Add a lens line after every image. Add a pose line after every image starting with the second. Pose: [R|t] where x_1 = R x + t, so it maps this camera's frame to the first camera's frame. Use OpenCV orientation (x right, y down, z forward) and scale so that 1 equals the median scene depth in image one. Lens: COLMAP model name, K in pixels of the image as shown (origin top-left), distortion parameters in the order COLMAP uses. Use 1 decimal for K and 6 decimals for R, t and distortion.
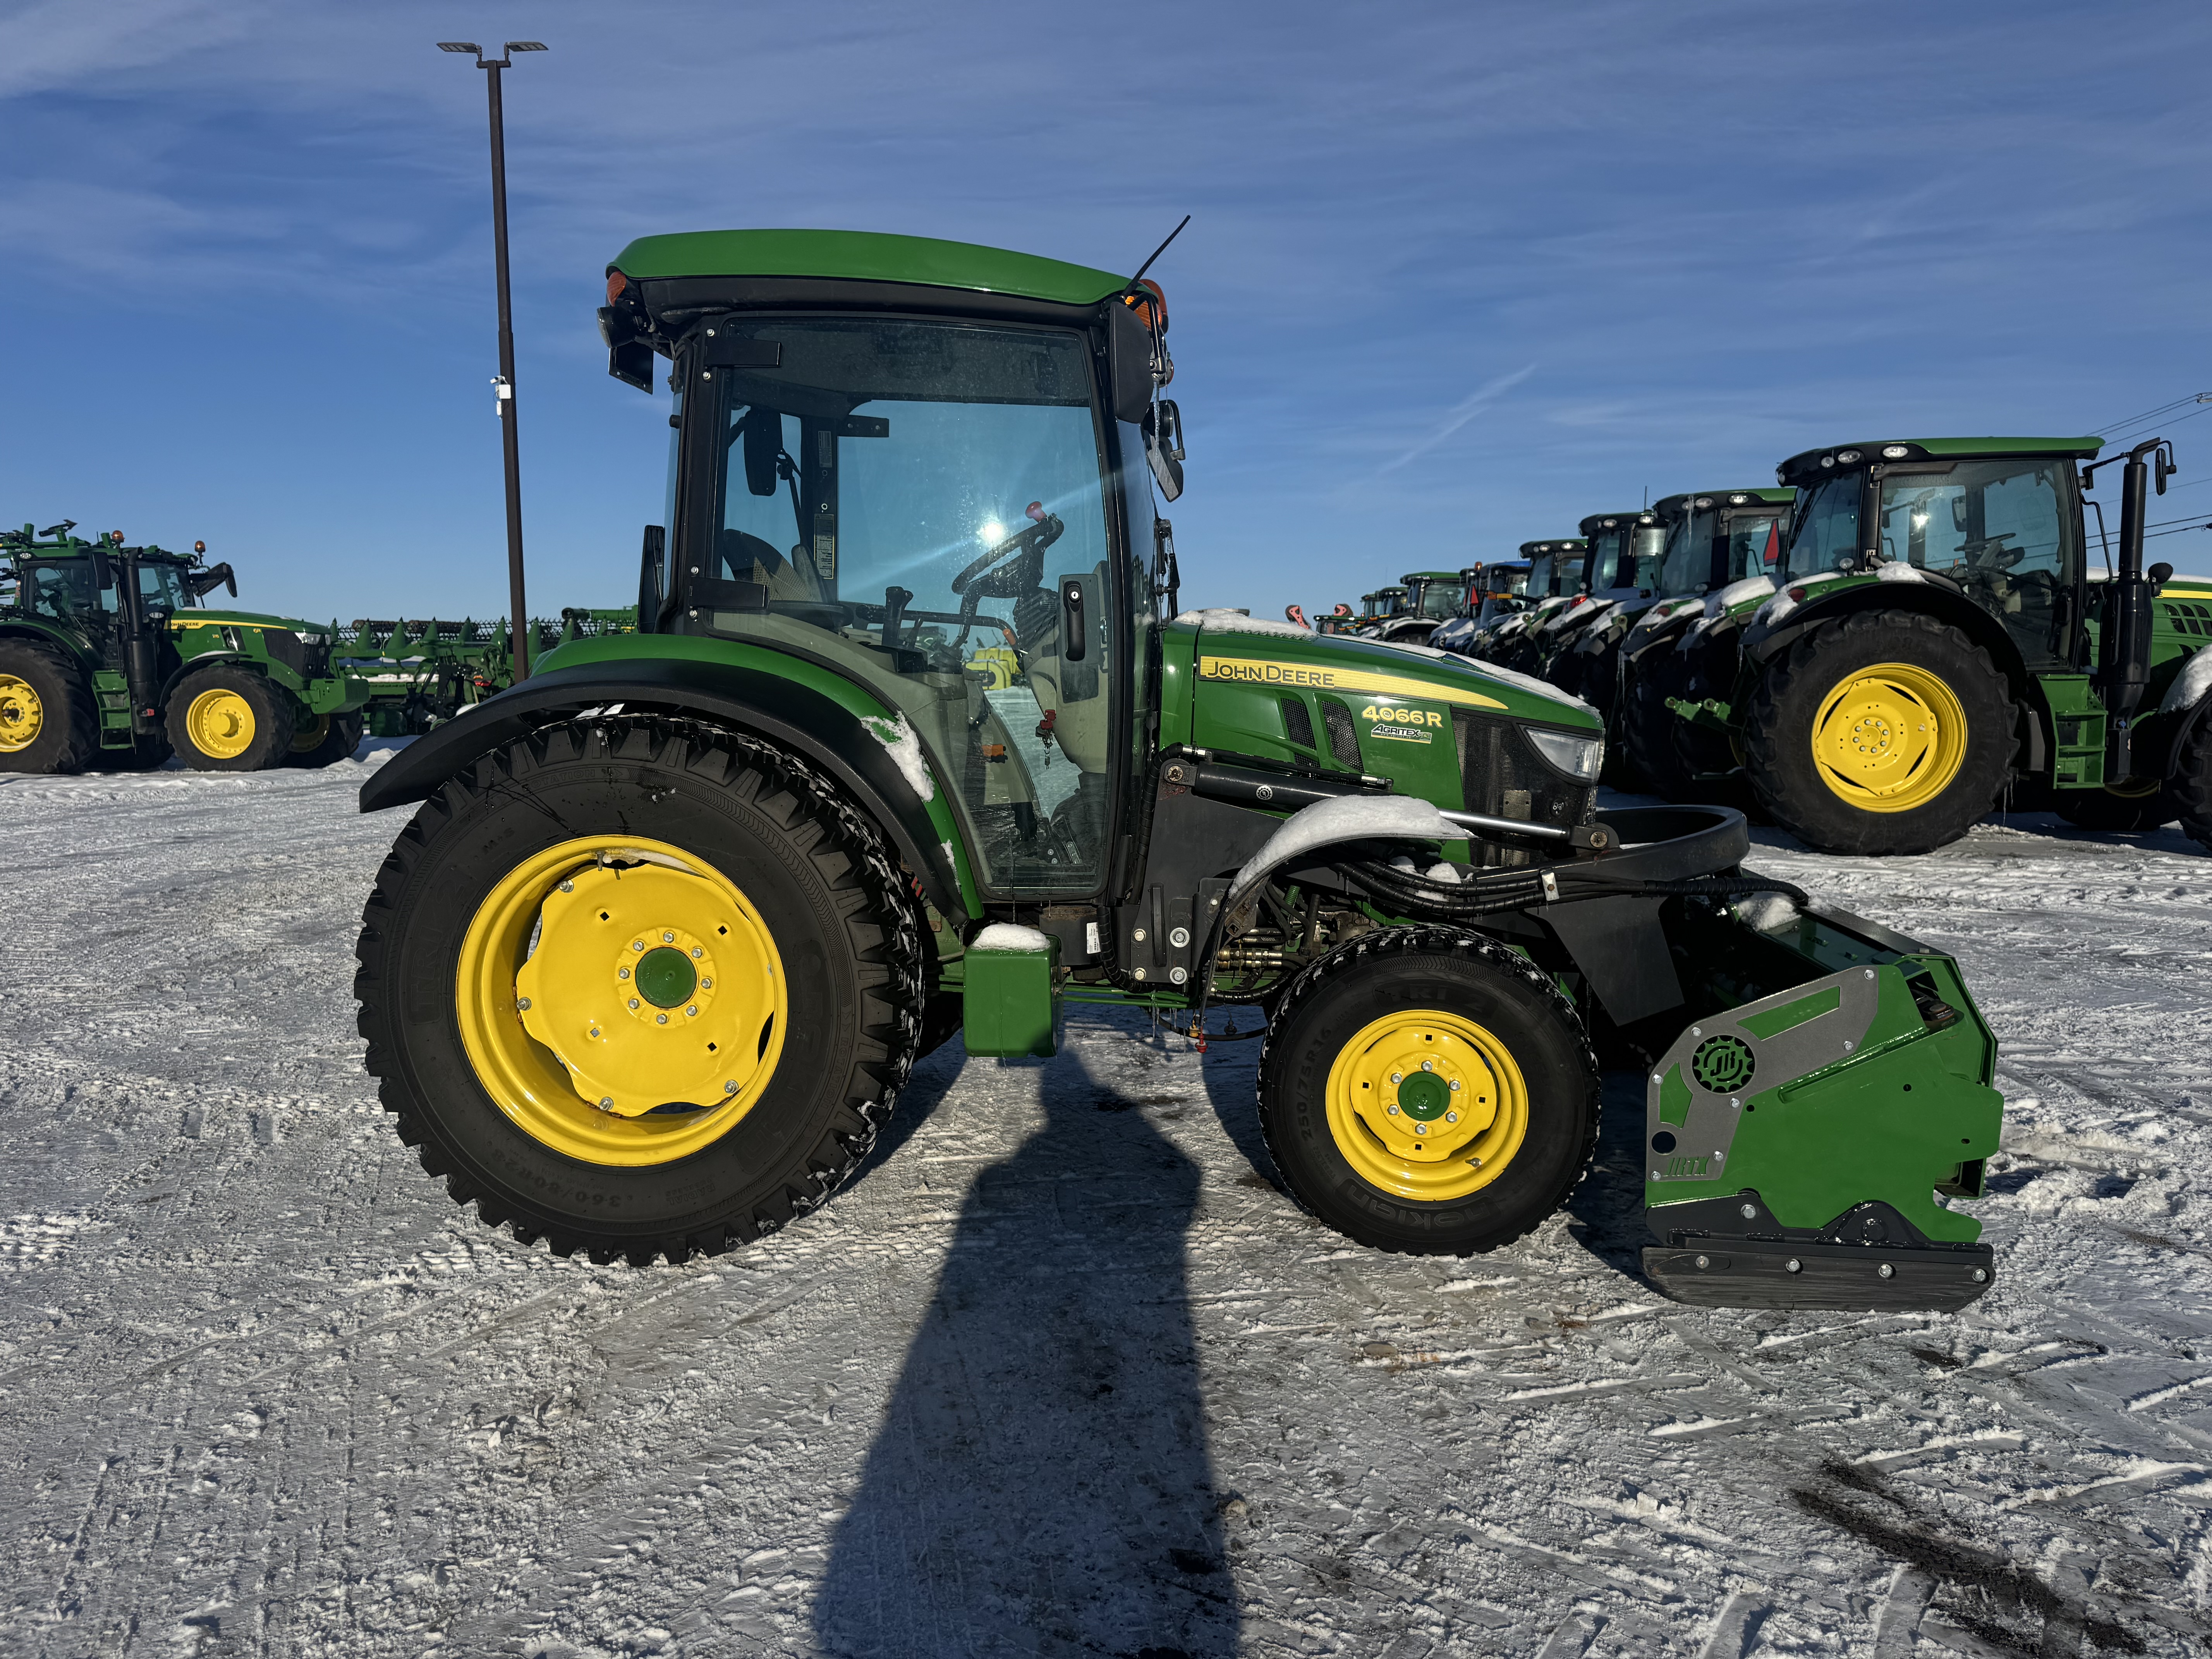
lens RADIAL K [[1521.4, 0, 1116.7], [0, 1521.4, 832.2], [0, 0, 1]] dist [0.002547, -0.007979]
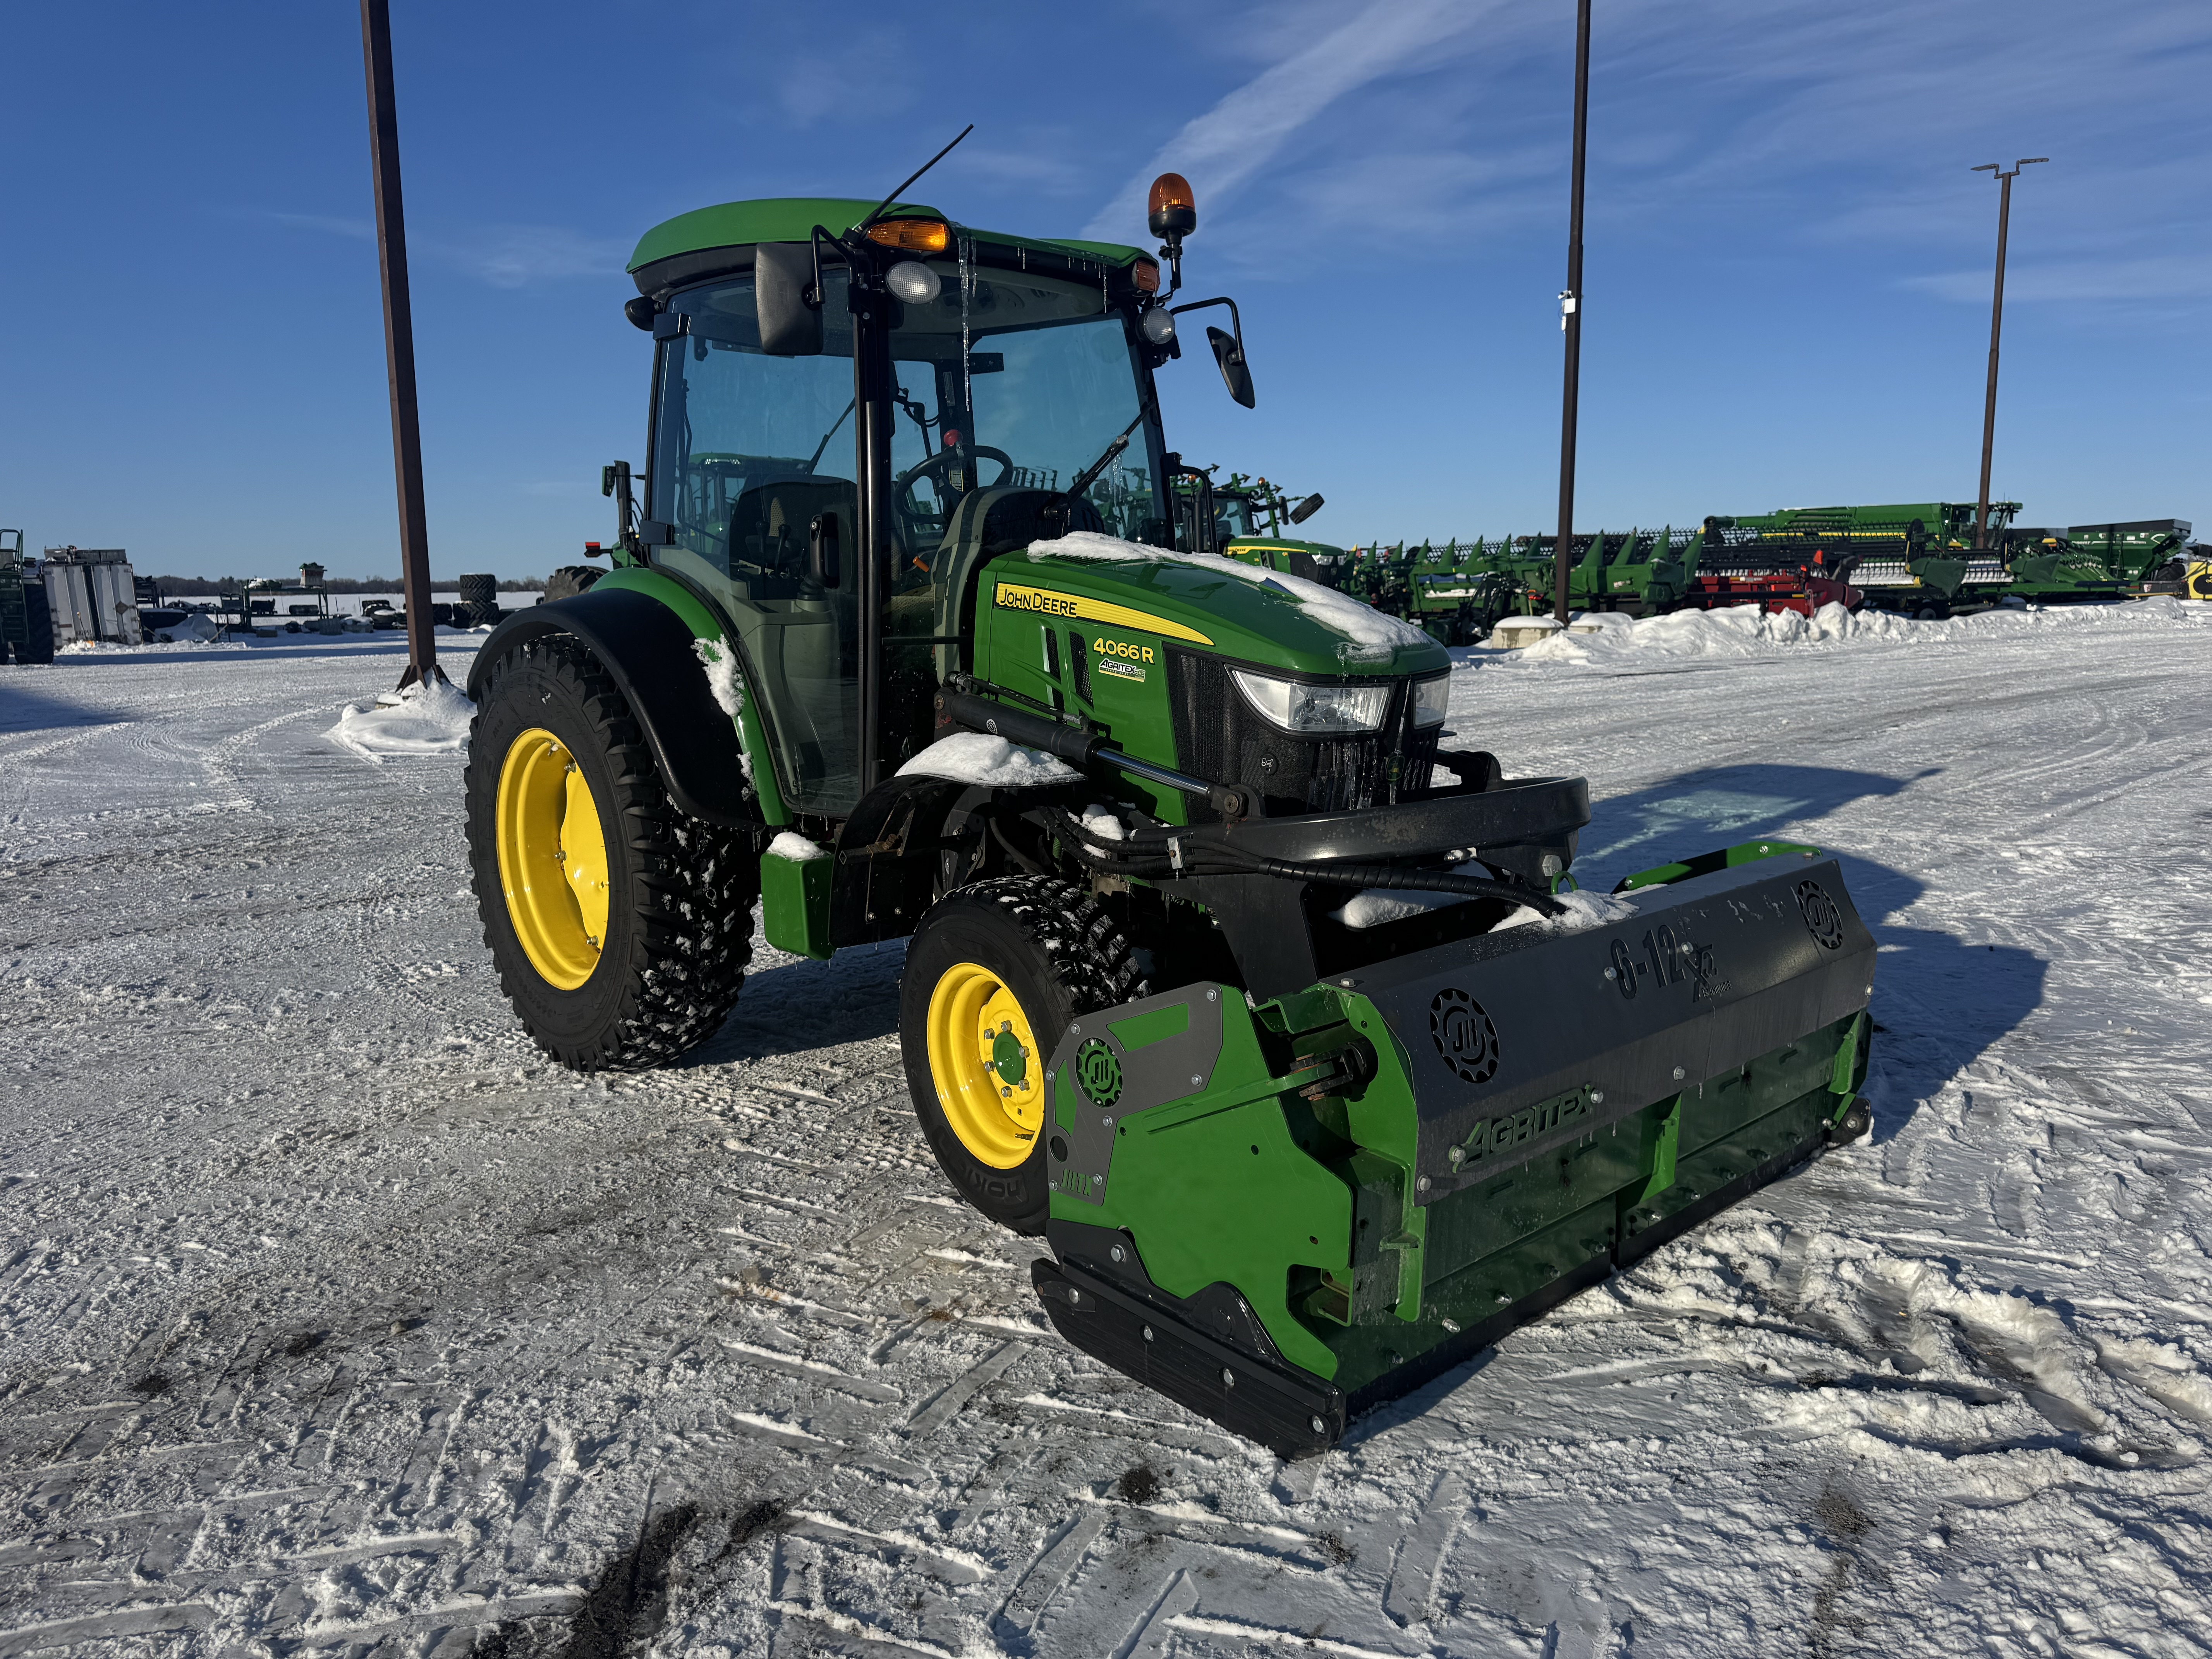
lens RADIAL K [[1527.8, 0, 1106.0], [0, 1527.8, 829.5], [0, 0, 1]] dist [0.020469, -0.030618]
pose [[0.740947, 0.097126, -0.664502, 0.276700], [-0.060683, 0.995122, 0.077786, -0.013833], [0.668816, -0.017311, 0.743227, 0.111092]]
